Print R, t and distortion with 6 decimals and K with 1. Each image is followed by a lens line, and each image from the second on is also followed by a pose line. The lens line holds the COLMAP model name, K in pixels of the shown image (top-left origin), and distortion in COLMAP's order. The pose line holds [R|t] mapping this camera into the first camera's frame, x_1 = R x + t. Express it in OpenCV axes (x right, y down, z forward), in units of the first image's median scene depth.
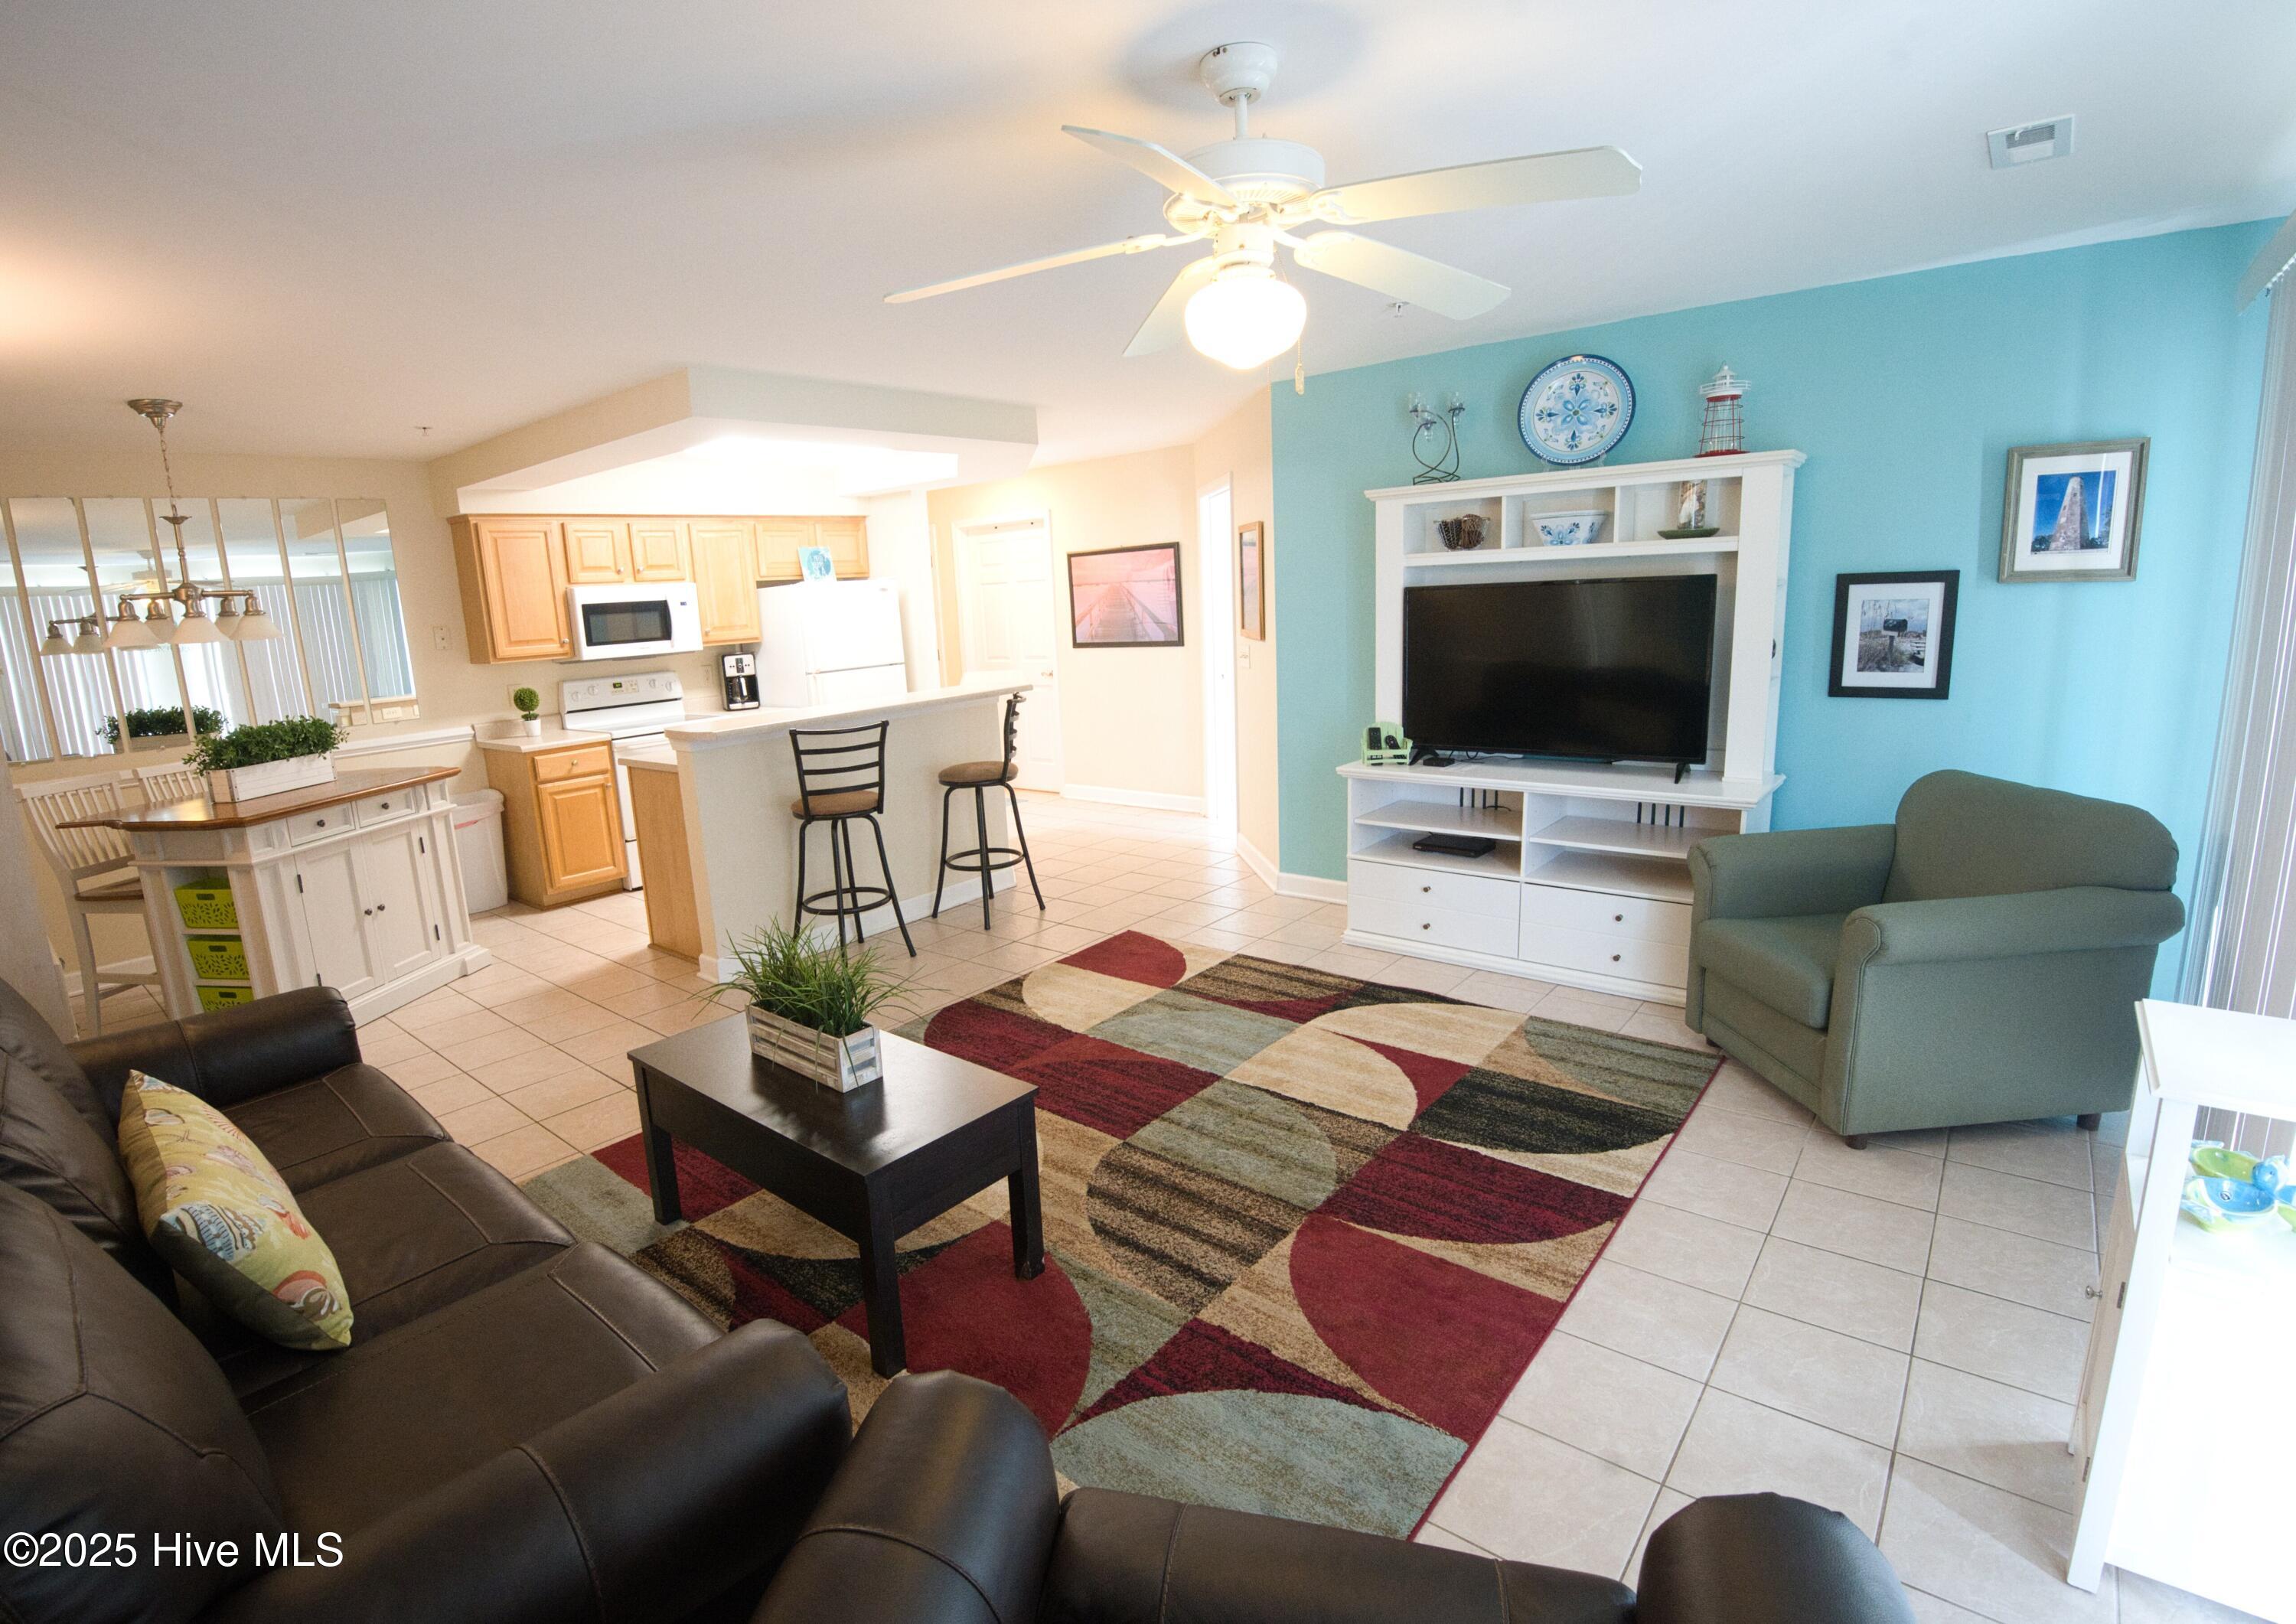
lens RADIAL K [[1094.7, 0, 1074.5], [0, 1094.7, 822.5], [0, 0, 1]] dist [-0.040017, -0.001169]
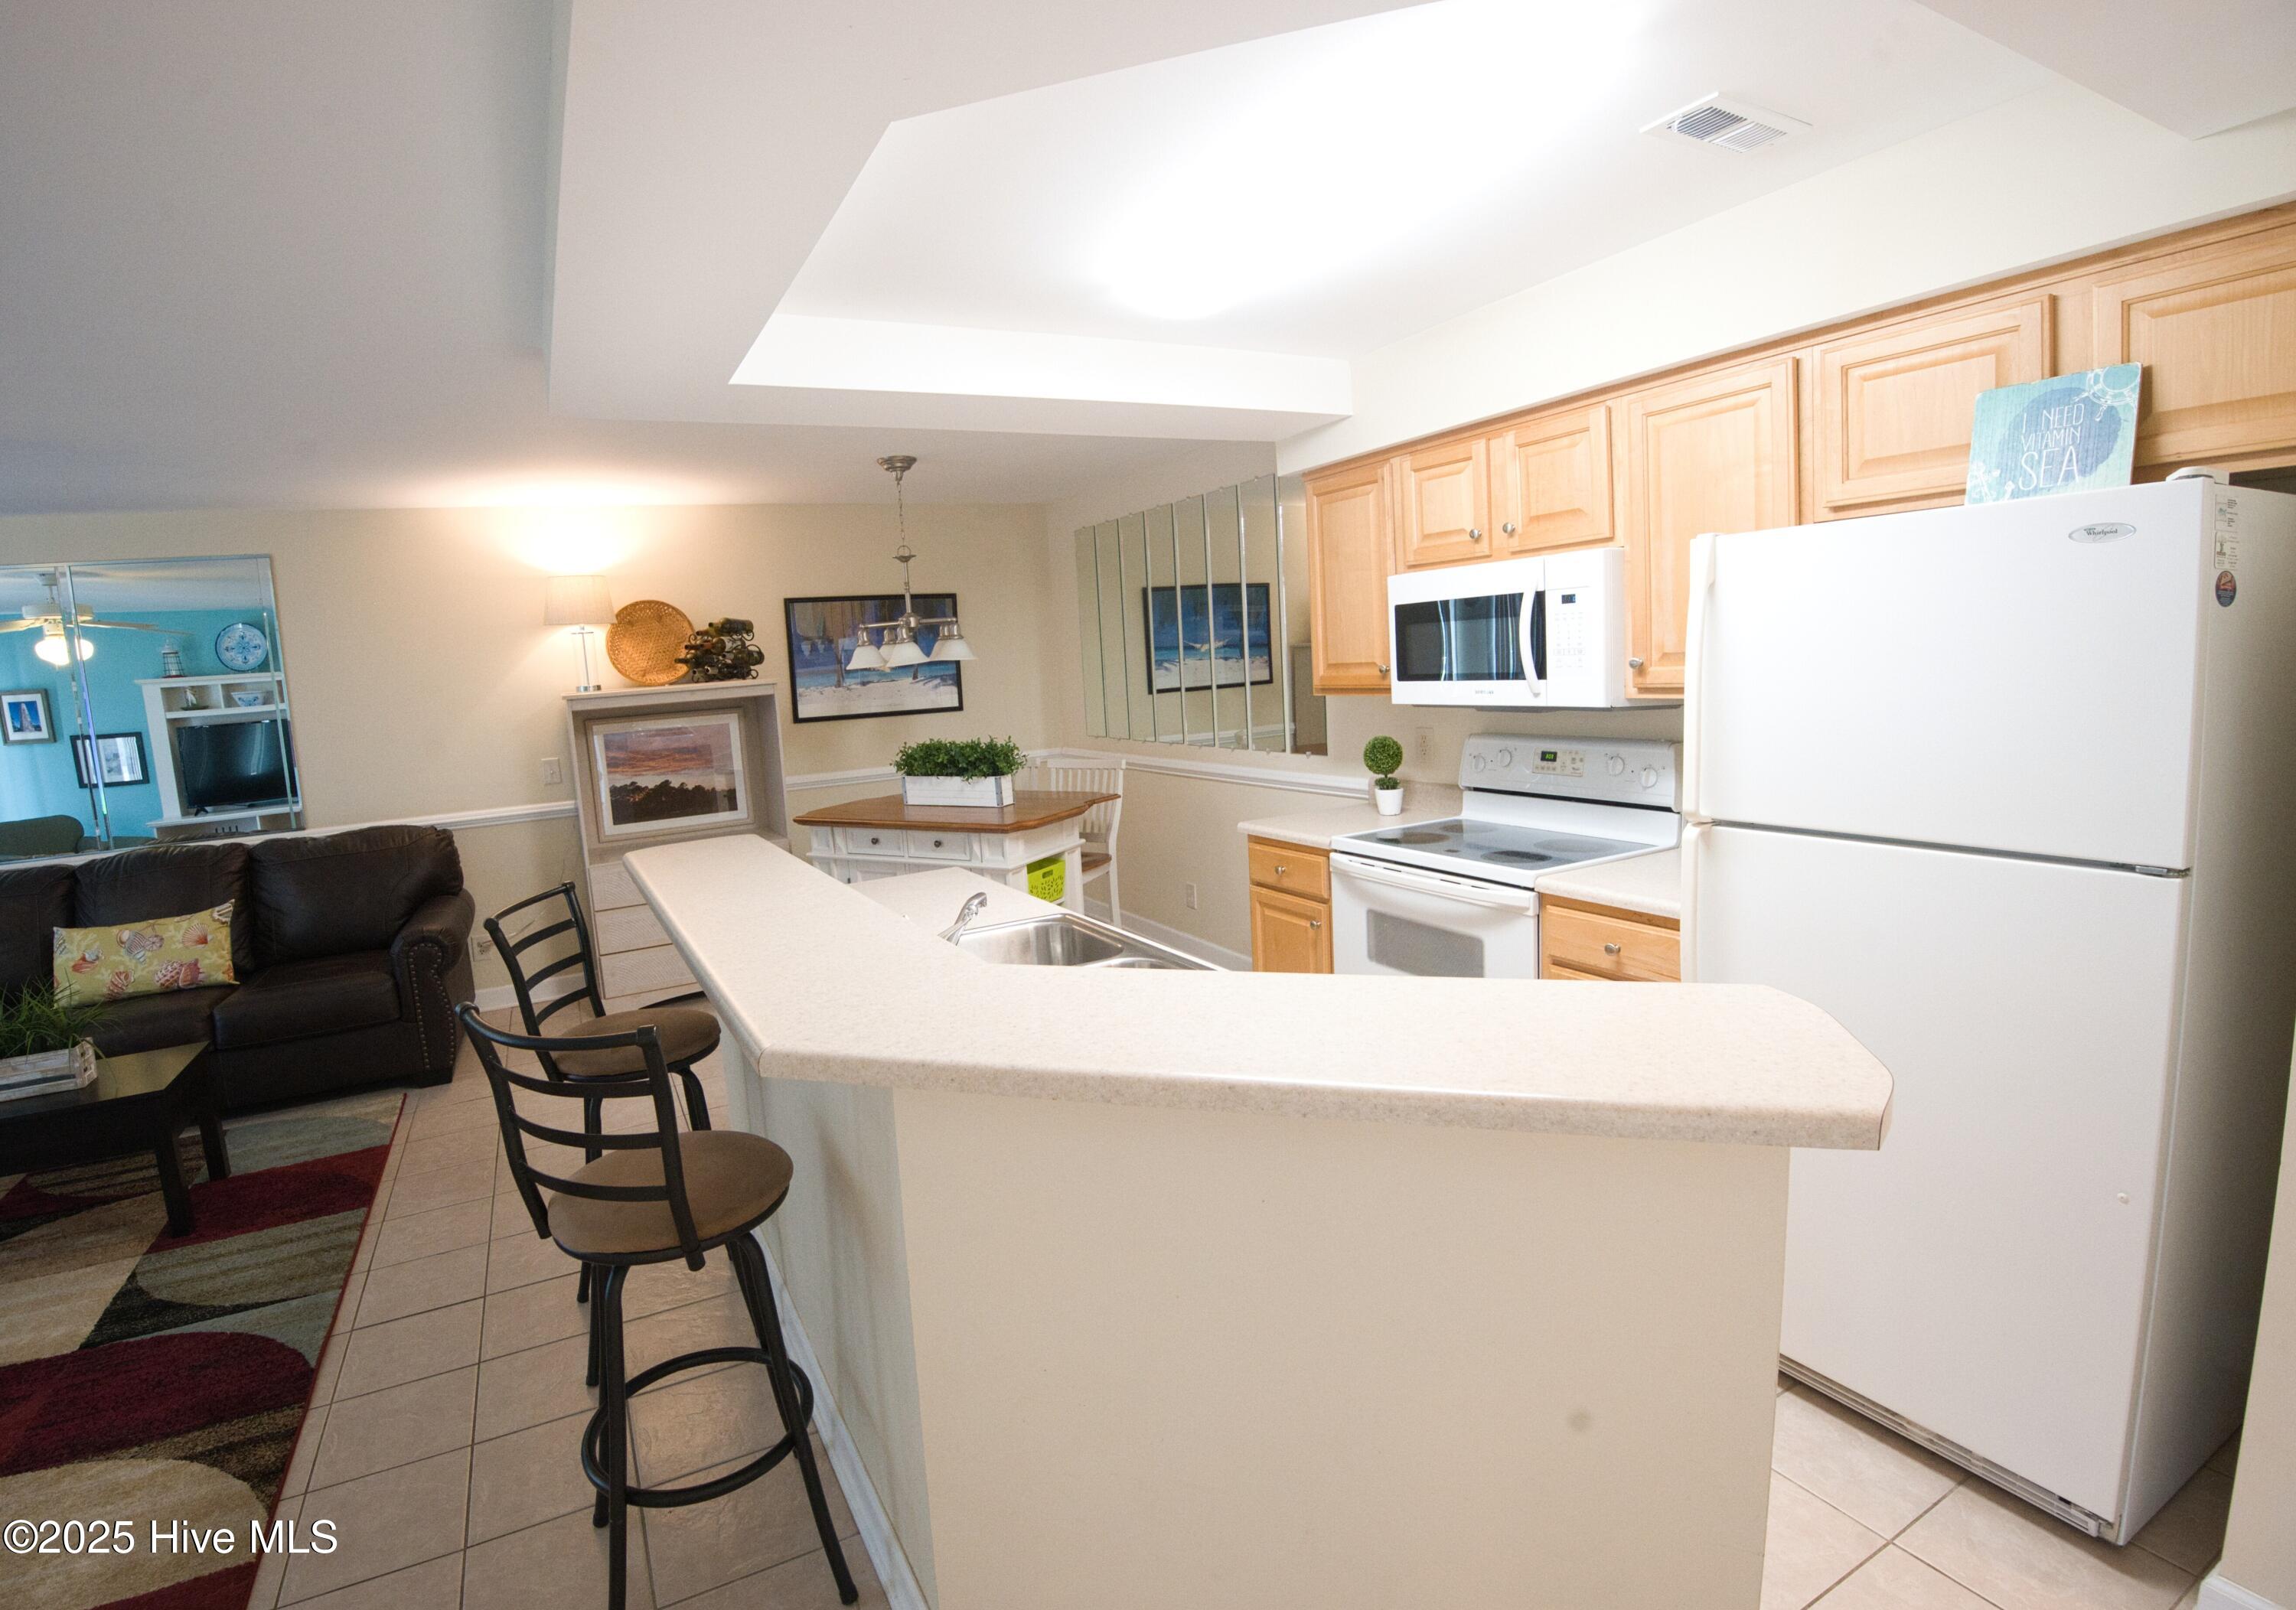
lens RADIAL K [[1065.7, 0, 1042.1], [0, 1065.7, 785.2], [0, 0, 1]] dist [-0.041125, -0.001729]
pose [[-0.390374, 0.186520, -0.901565, 0.177471], [-0.103033, 0.964260, 0.244103, -0.323573], [0.914873, 0.188183, -0.357204, 1.493465]]
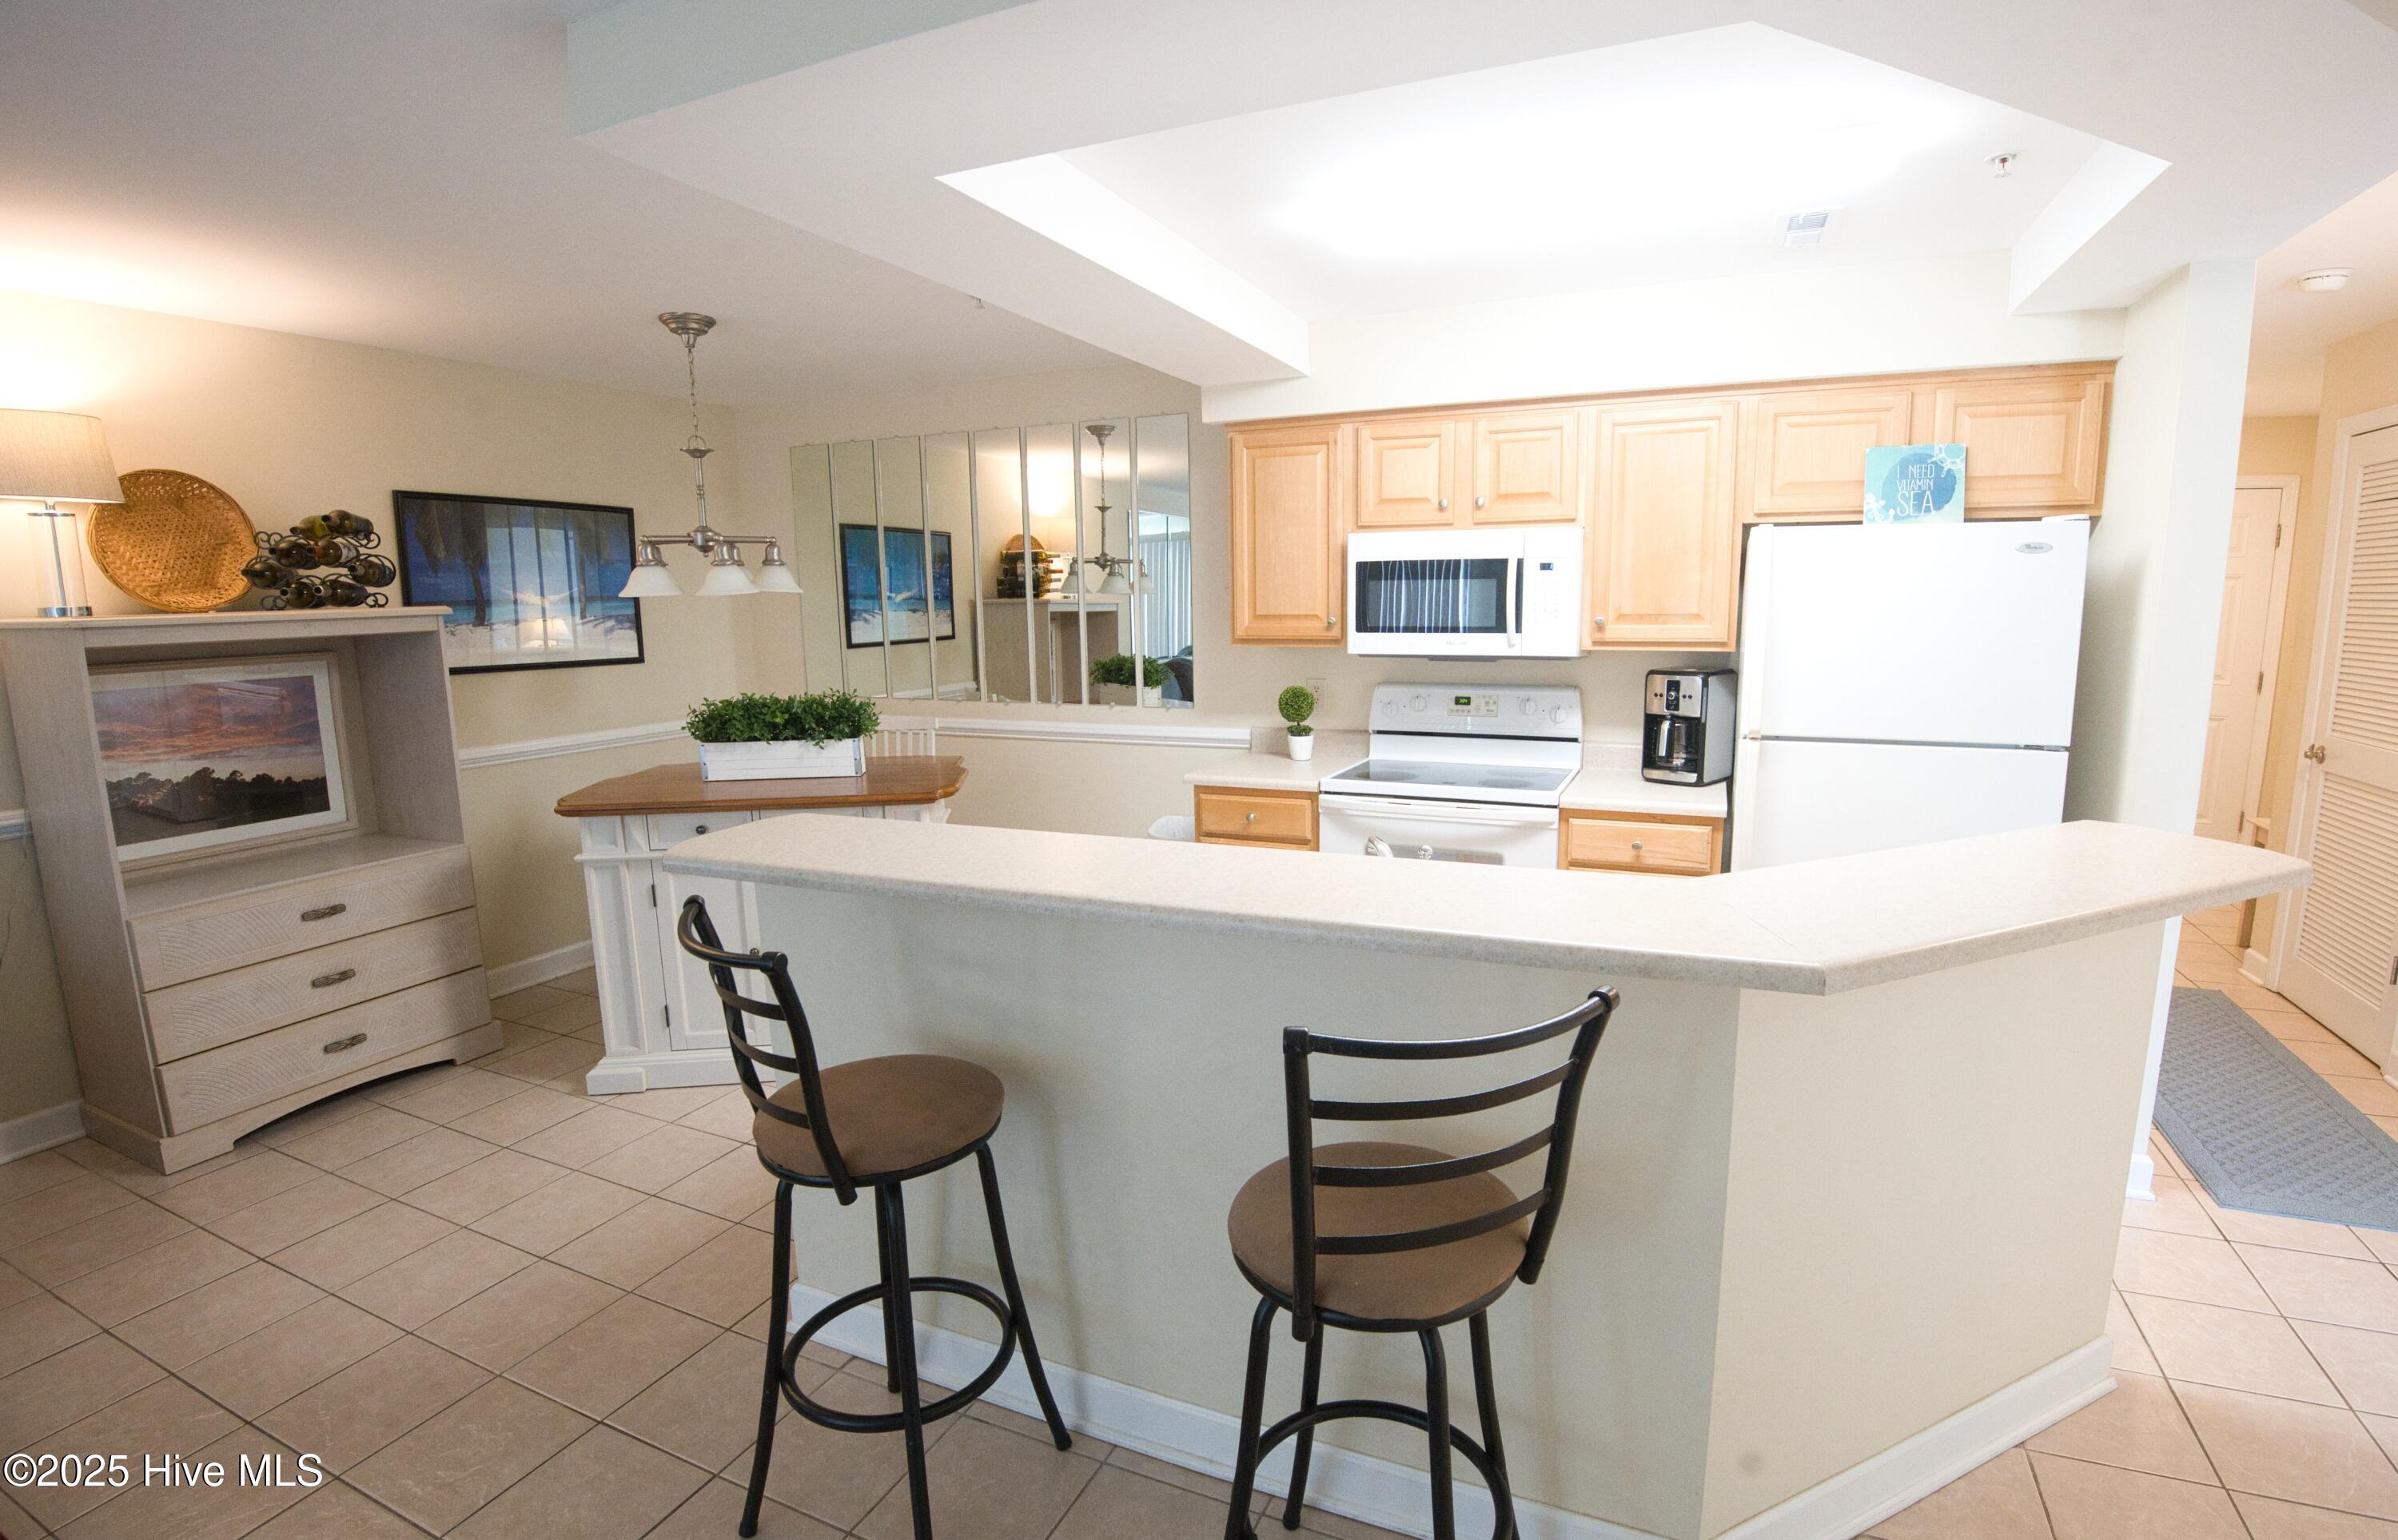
lens RADIAL K [[1098.4, 0, 1239.3], [0, 1098.4, 781.1], [0, 0, 1]] dist [-0.043481, -0.001207]
pose [[0.311323, 0.206527, -0.927591, 0.161026], [-0.199994, 0.968477, 0.148507, -0.229750], [0.929021, 0.139279, 0.342813, 1.068785]]
